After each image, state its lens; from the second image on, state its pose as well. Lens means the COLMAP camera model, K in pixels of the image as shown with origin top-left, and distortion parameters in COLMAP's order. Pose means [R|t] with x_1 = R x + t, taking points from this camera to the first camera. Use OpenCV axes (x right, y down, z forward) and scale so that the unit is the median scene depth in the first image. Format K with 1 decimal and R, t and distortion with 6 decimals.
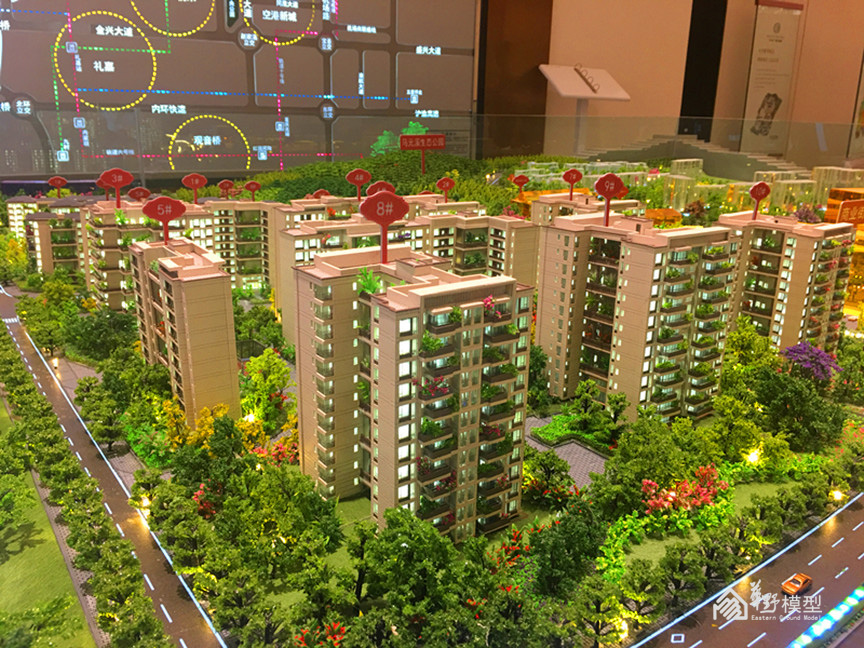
lens RADIAL K [[737.5, 0, 432.0], [0, 737.5, 324.0], [0, 0, 1]] dist [0.081536, -0.103942]
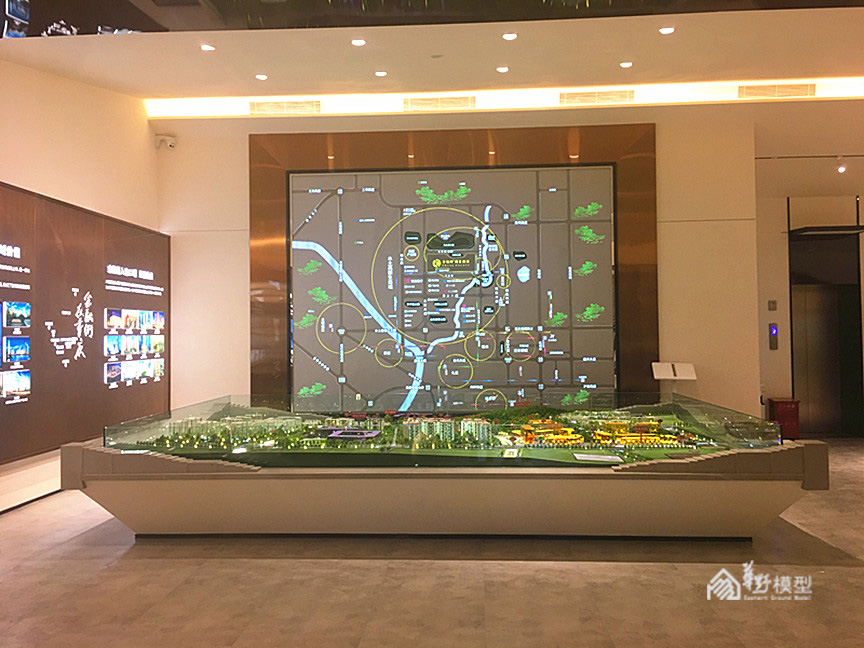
lens RADIAL K [[737.5, 0, 432.0], [0, 737.5, 324.0], [0, 0, 1]] dist [0.081536, -0.103942]
pose [[0.854691, -0.040345, -0.517568, 0.805658], [-0.121373, 0.953815, -0.274782, 0.215388], [0.504750, 0.297673, 0.810320, -1.156627]]
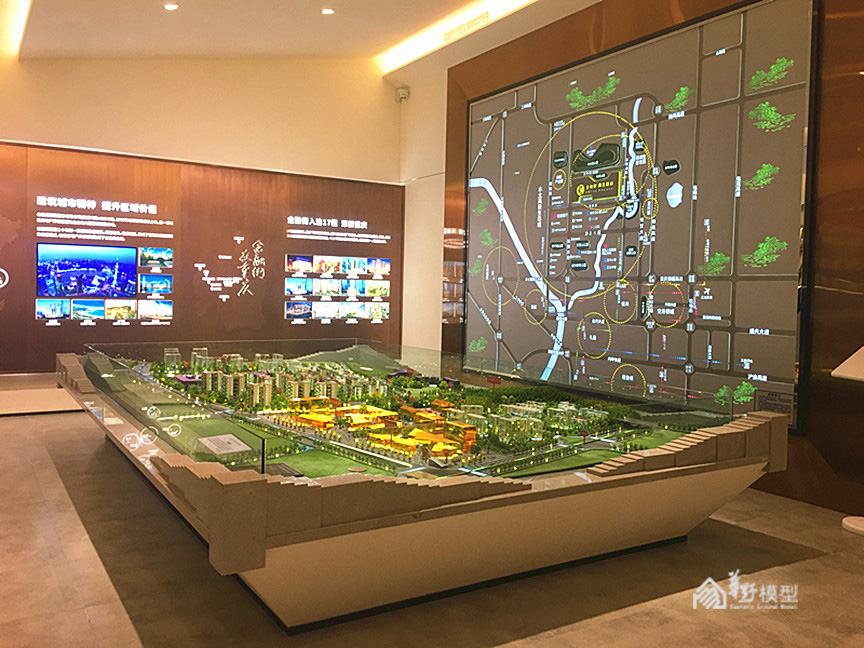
lens RADIAL K [[737.5, 0, 432.0], [0, 737.5, 324.0], [0, 0, 1]] dist [0.081536, -0.103942]
pose [[0.071312, 0.024681, -0.997149, 1.373430], [-0.311679, 0.950187, 0.001229, -0.217698], [0.947508, 0.310702, 0.075452, 0.374623]]
